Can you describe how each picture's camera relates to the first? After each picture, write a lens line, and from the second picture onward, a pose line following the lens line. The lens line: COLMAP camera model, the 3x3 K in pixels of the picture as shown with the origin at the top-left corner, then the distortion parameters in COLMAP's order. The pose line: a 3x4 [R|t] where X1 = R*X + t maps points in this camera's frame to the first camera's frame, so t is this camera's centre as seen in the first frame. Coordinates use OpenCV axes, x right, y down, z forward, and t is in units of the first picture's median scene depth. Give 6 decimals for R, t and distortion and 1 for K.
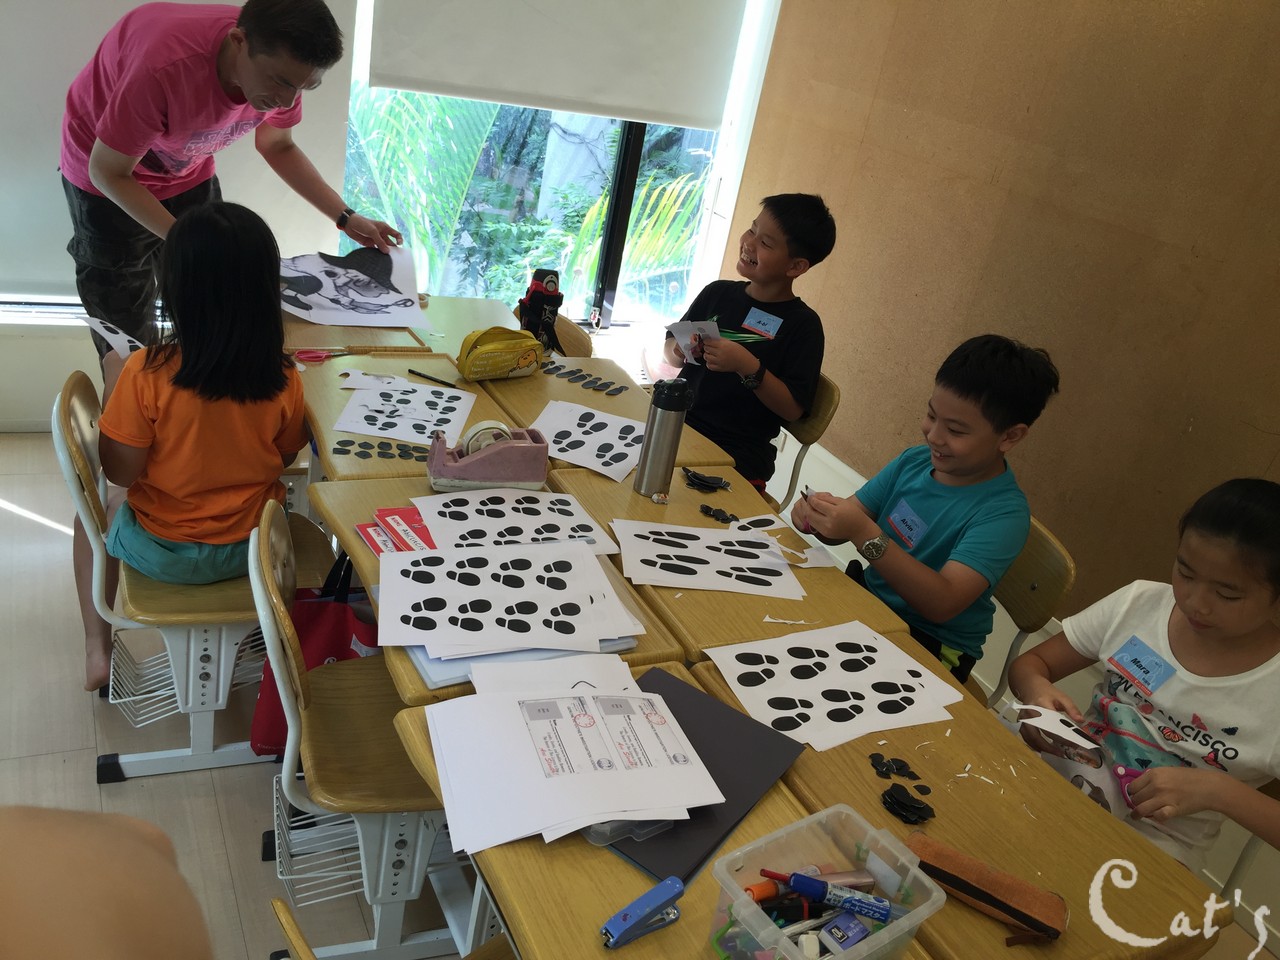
lens RADIAL K [[1062.3, 0, 635.1], [0, 1062.3, 483.7], [0, 0, 1]] dist [0.017123, -0.017979]
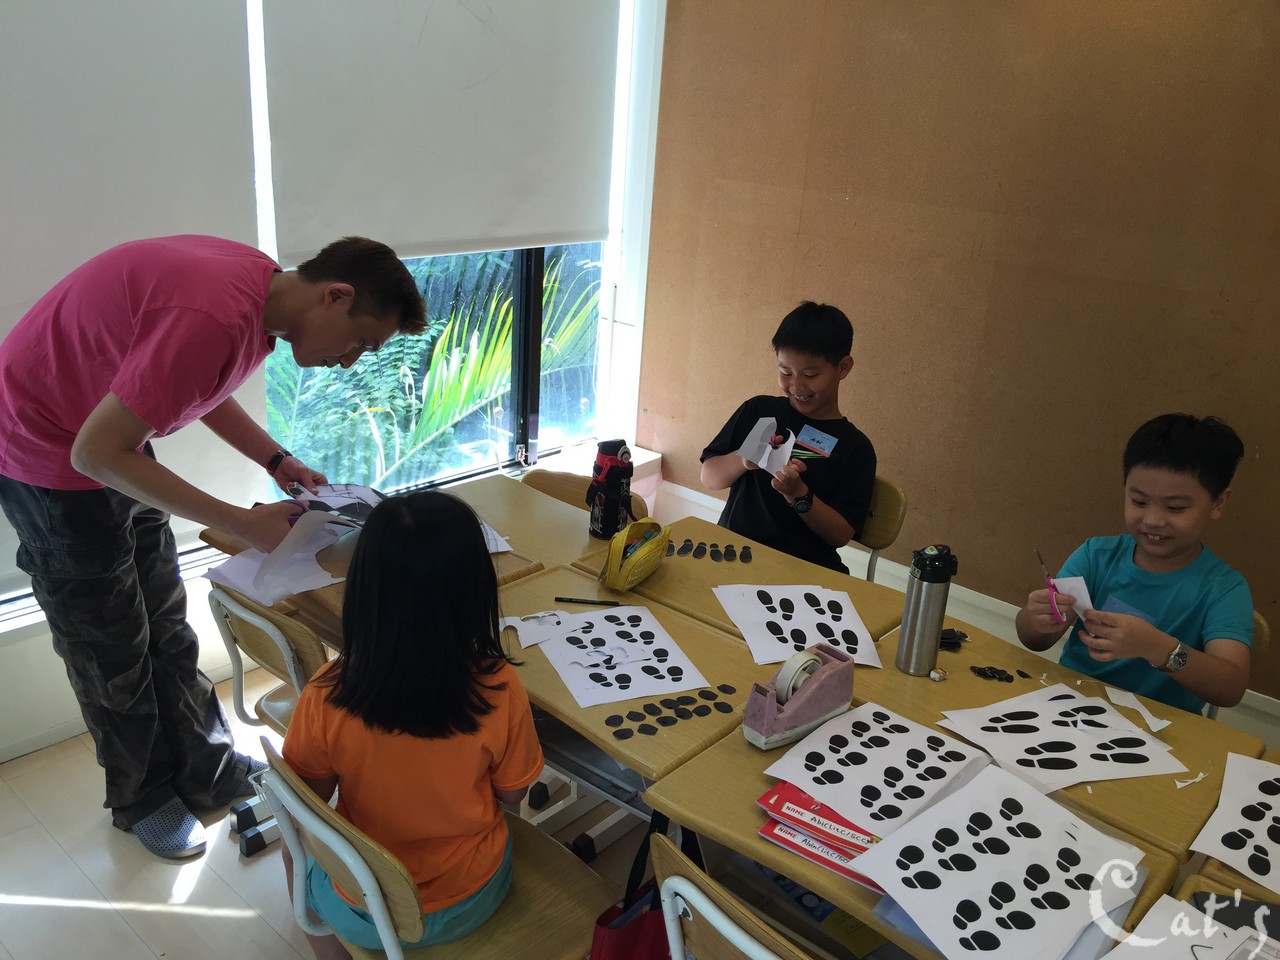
lens RADIAL K [[1062.3, 0, 640.0], [0, 1062.3, 475.1], [0, 0, 1]] dist [0.017123, -0.017979]
pose [[0.927062, -0.236573, 0.290842, -0.423728], [0.251604, 0.967716, -0.014844, -0.195594], [-0.277941, 0.086938, 0.956656, 0.165714]]
